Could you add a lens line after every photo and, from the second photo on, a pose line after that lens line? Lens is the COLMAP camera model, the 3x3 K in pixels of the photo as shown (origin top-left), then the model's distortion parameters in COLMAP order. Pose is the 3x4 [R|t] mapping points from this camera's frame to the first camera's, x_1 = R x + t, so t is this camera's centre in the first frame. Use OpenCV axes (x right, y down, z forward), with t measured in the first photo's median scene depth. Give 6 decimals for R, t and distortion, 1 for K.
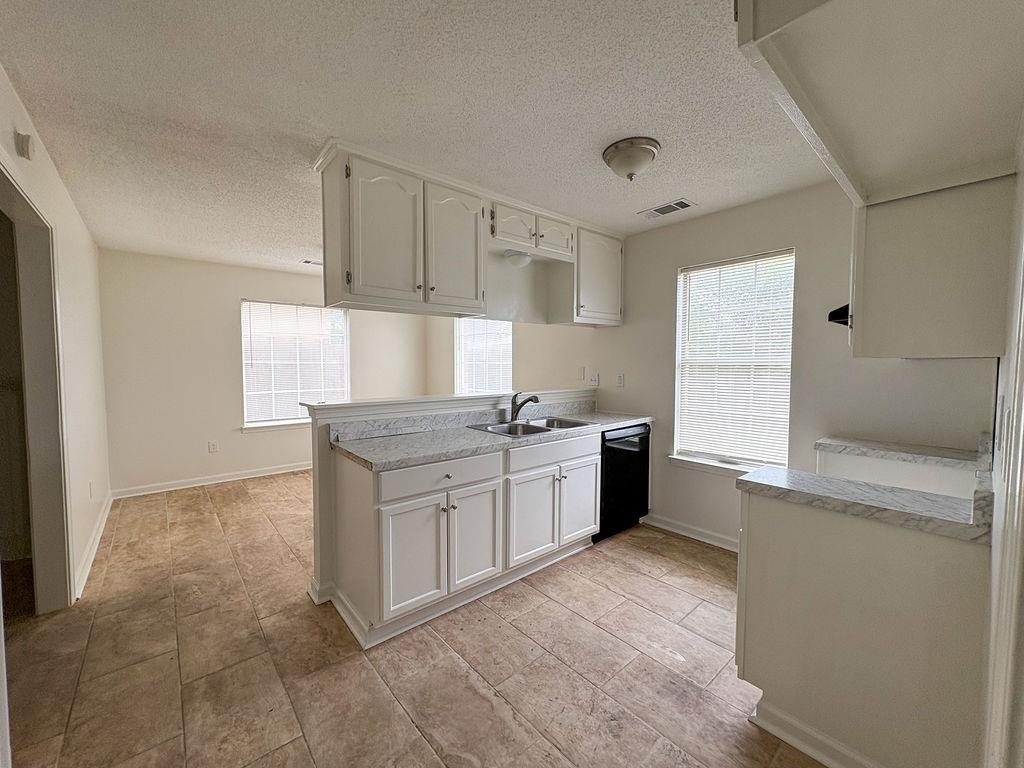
lens RADIAL K [[400.4, 0, 516.1], [0, 400.4, 384.7], [0, 0, 1]] dist [-0.000701, 0.000104]
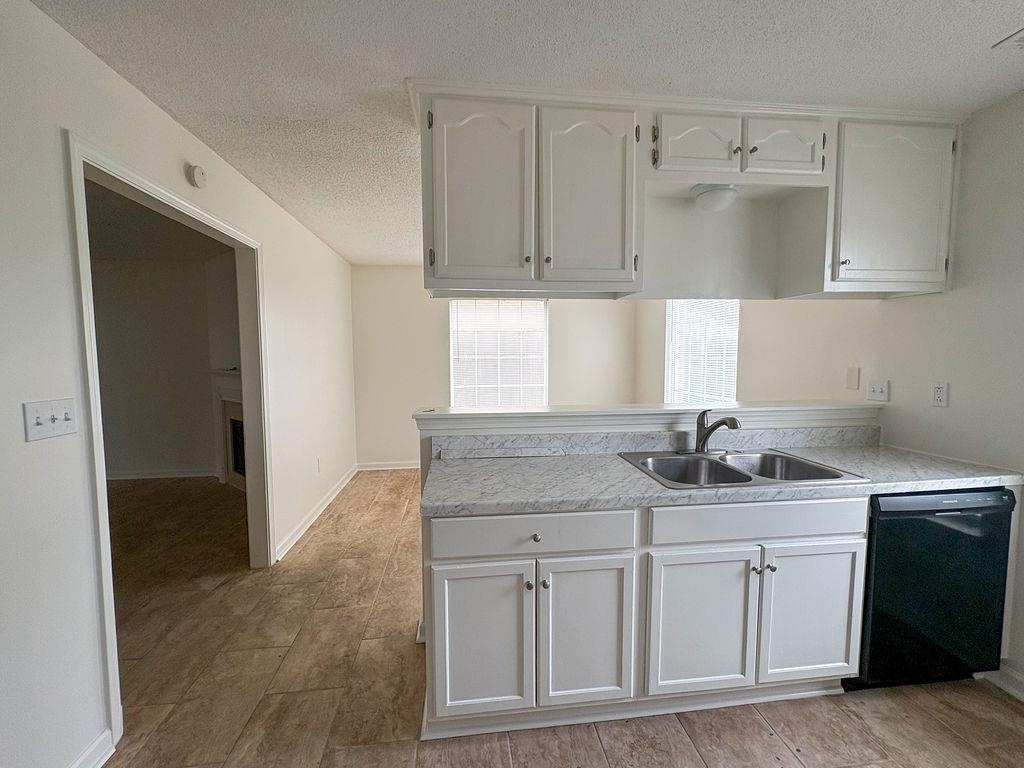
lens RADIAL K [[422.5, 0, 512.0], [0, 422.5, 384.0], [0, 0, 1]] dist [-0.000412, 0.000439]
pose [[0.830545, 0.036351, -0.555765, 0.131144], [-0.026675, 0.999319, 0.025499, -0.032259], [0.556313, -0.006353, 0.830949, 0.286676]]
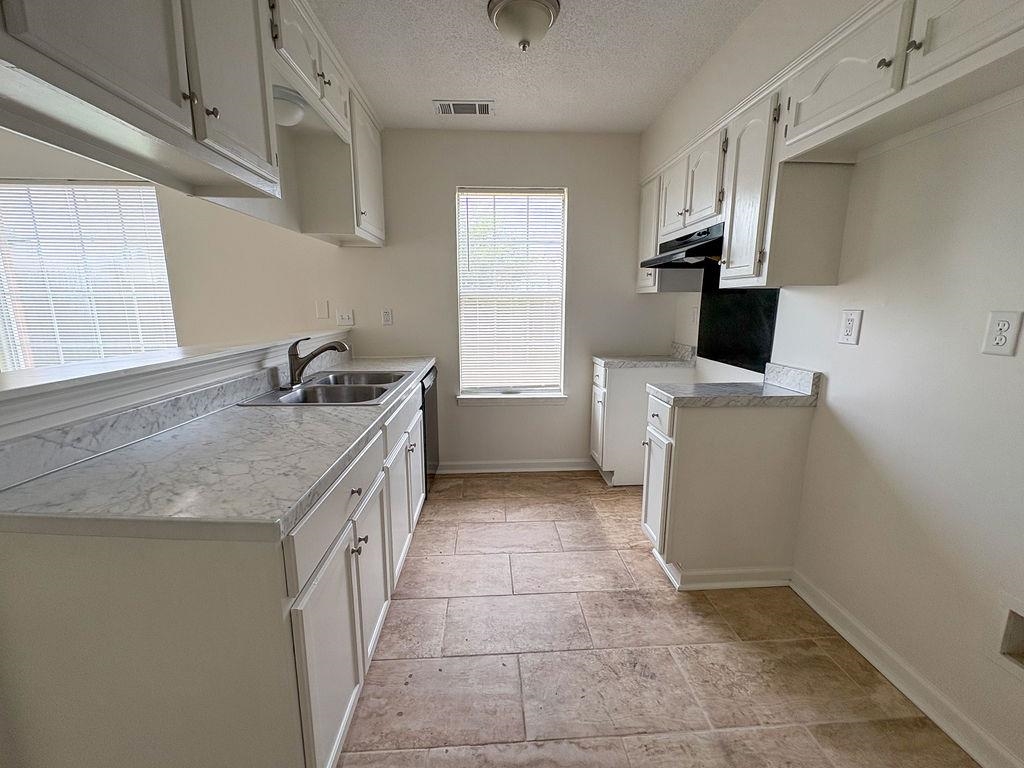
lens RADIAL K [[416.0, 0, 511.7], [0, 416.0, 382.7], [0, 0, 1]] dist [-0.001210, 0.000198]
pose [[0.622577, -0.146284, 0.768765, -0.330797], [0.041243, 0.987141, 0.154438, 0.000695], [-0.781471, -0.064443, 0.620604, 0.355877]]
